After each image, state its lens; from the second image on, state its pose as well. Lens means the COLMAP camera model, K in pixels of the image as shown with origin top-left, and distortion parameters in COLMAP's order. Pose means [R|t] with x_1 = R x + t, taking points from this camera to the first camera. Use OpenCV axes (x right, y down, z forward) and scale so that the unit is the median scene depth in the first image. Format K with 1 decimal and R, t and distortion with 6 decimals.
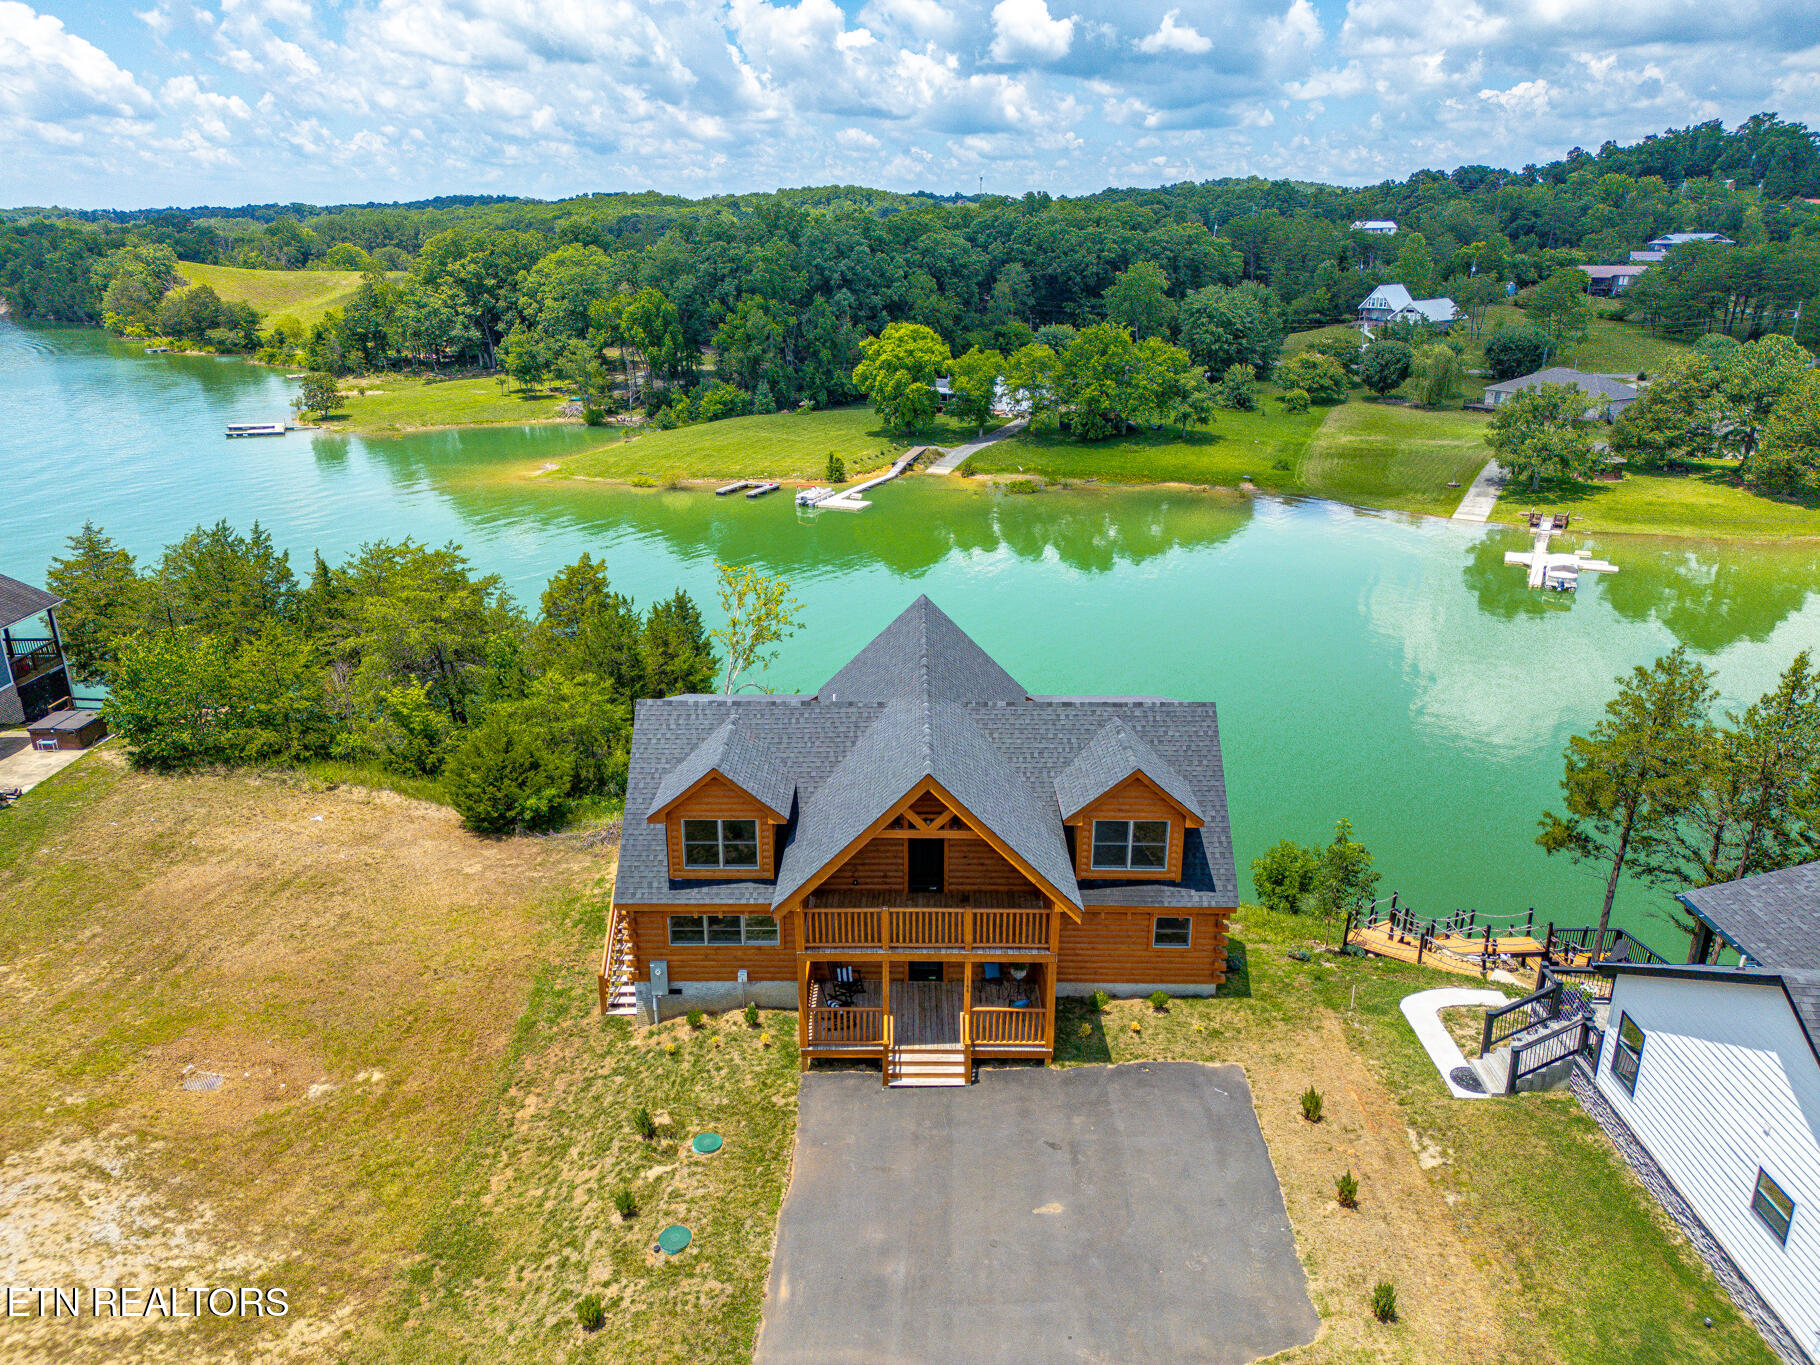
lens RADIAL K [[1319.5, 0, 908.4], [0, 1319.5, 666.9], [0, 0, 1]] dist [0.063558, -0.002620]
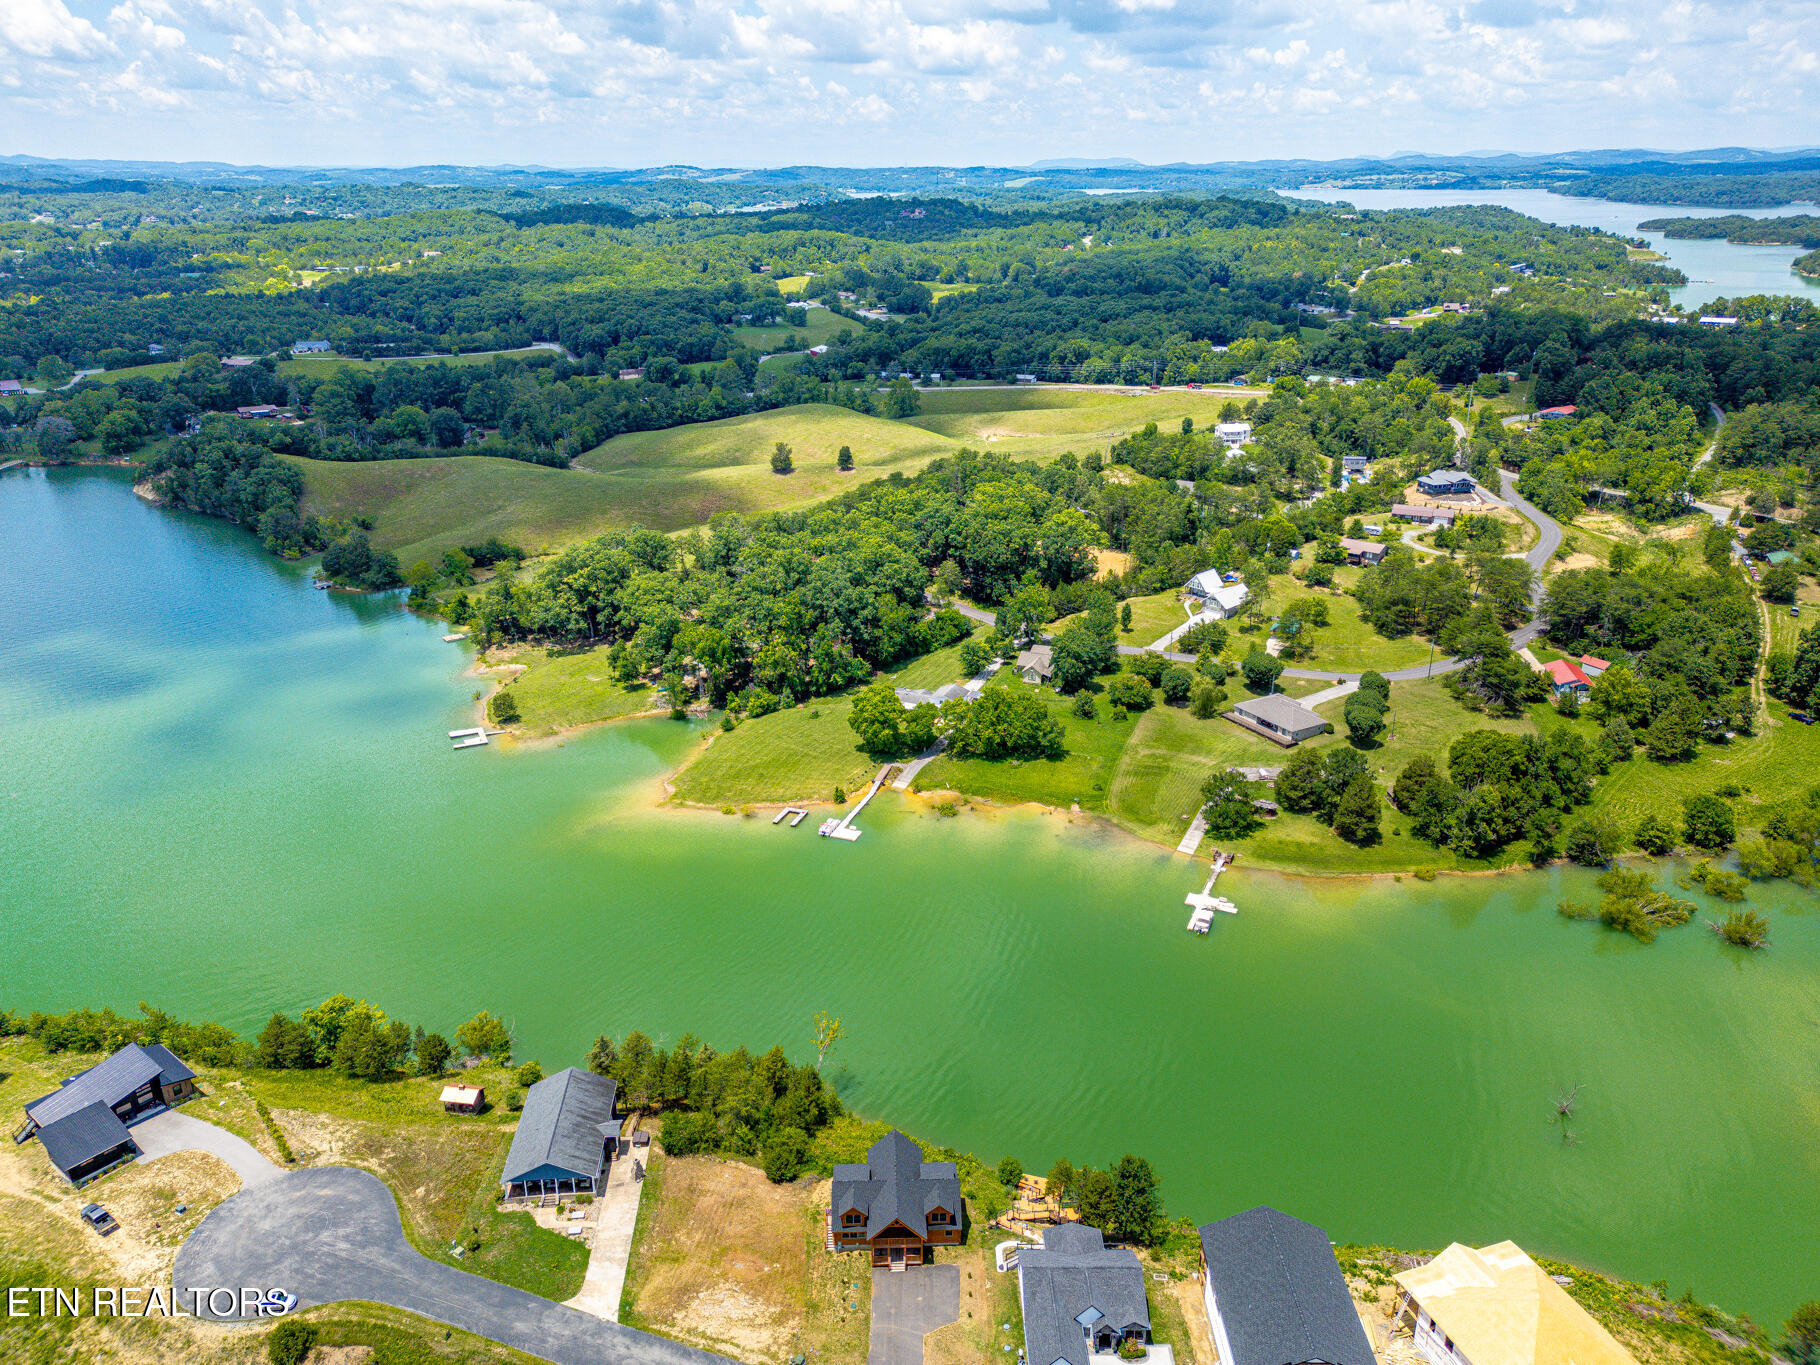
lens RADIAL K [[1306.2, 0, 910.0], [0, 1306.2, 682.5], [0, 0, 1]] dist [0.101997, -0.079704]
pose [[0.999532, -0.013962, 0.027210, -0.026290], [0.012557, 0.998614, 0.051116, -1.309607], [-0.027886, -0.050750, 0.998322, -2.364215]]
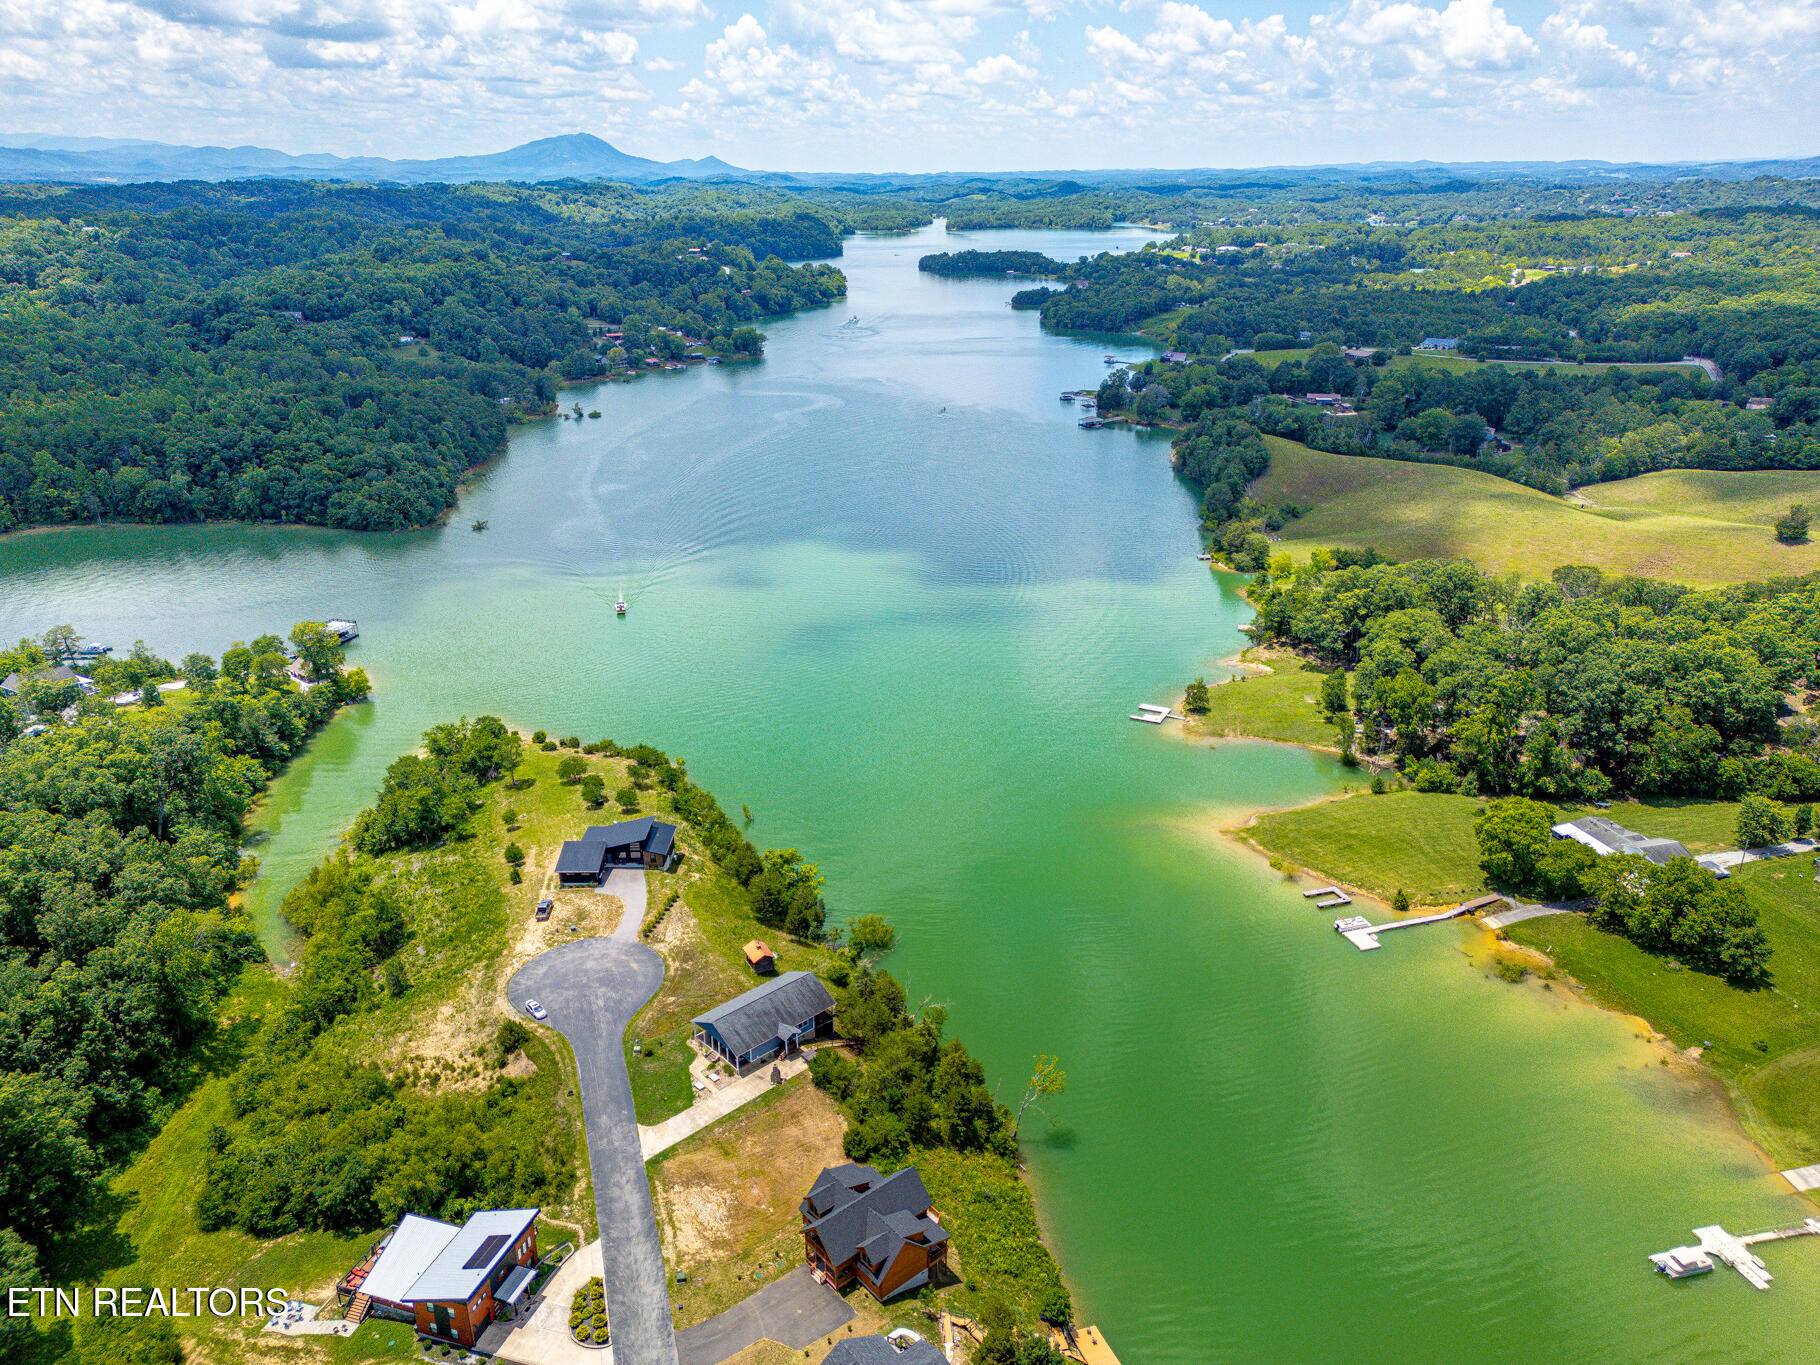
lens RADIAL K [[1303.1, 0, 910.0], [0, 1303.1, 682.5], [0, 0, 1]] dist [0.099809, -0.062306]
pose [[0.643486, 0.270857, -0.715935, 1.970729], [-0.233882, 0.960146, 0.153034, -1.631993], [0.728852, 0.068969, 0.681188, -1.372490]]
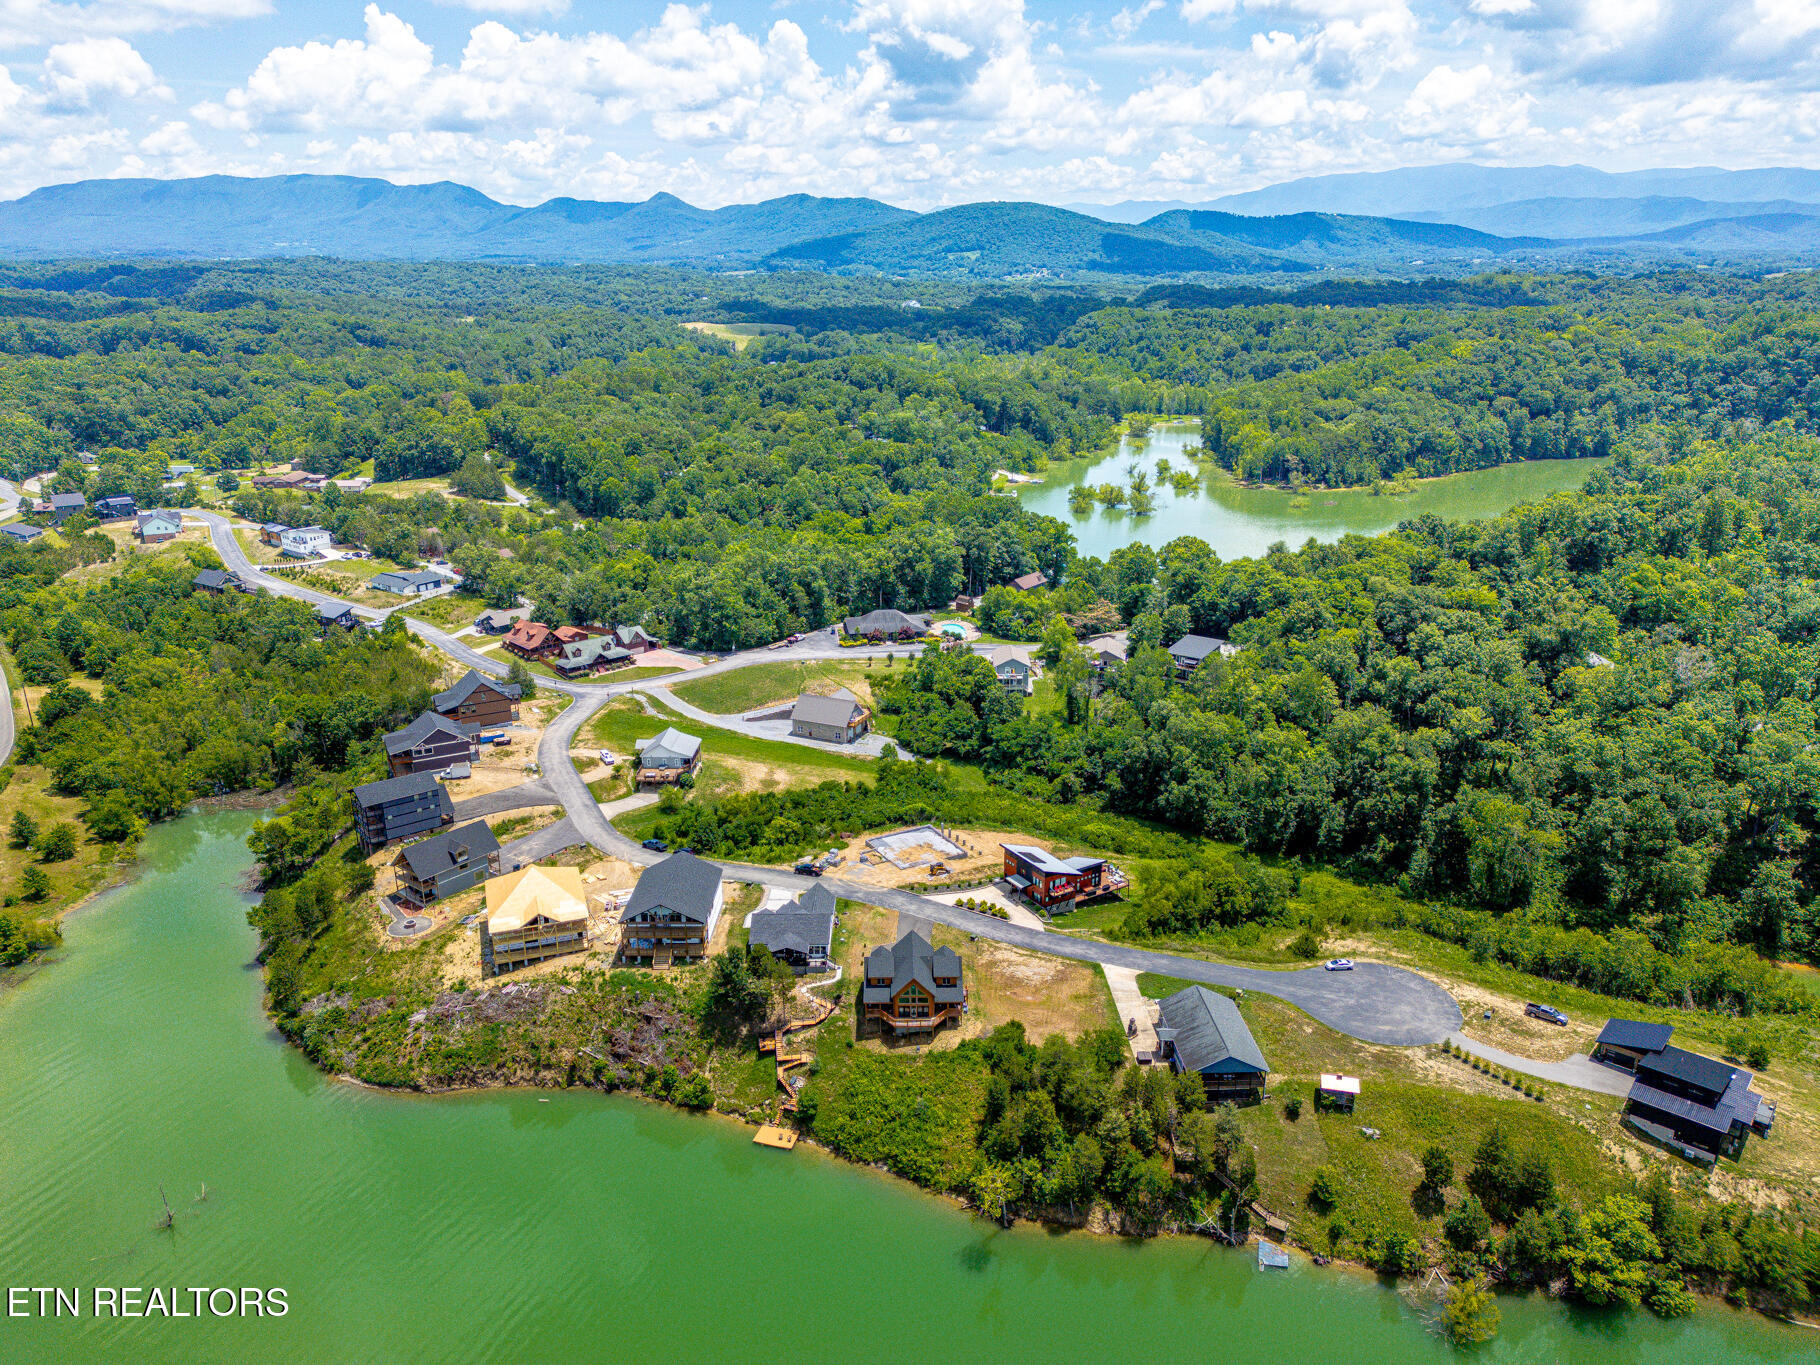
lens RADIAL K [[1303.1, 0, 910.0], [0, 1303.1, 682.5], [0, 0, 1]] dist [0.099809, -0.062306]
pose [[-0.999949, 0.002238, -0.009836, 0.060706], [-0.004087, 0.801567, 0.597891, -3.119387], [0.009222, 0.597900, -0.801517, 3.528087]]
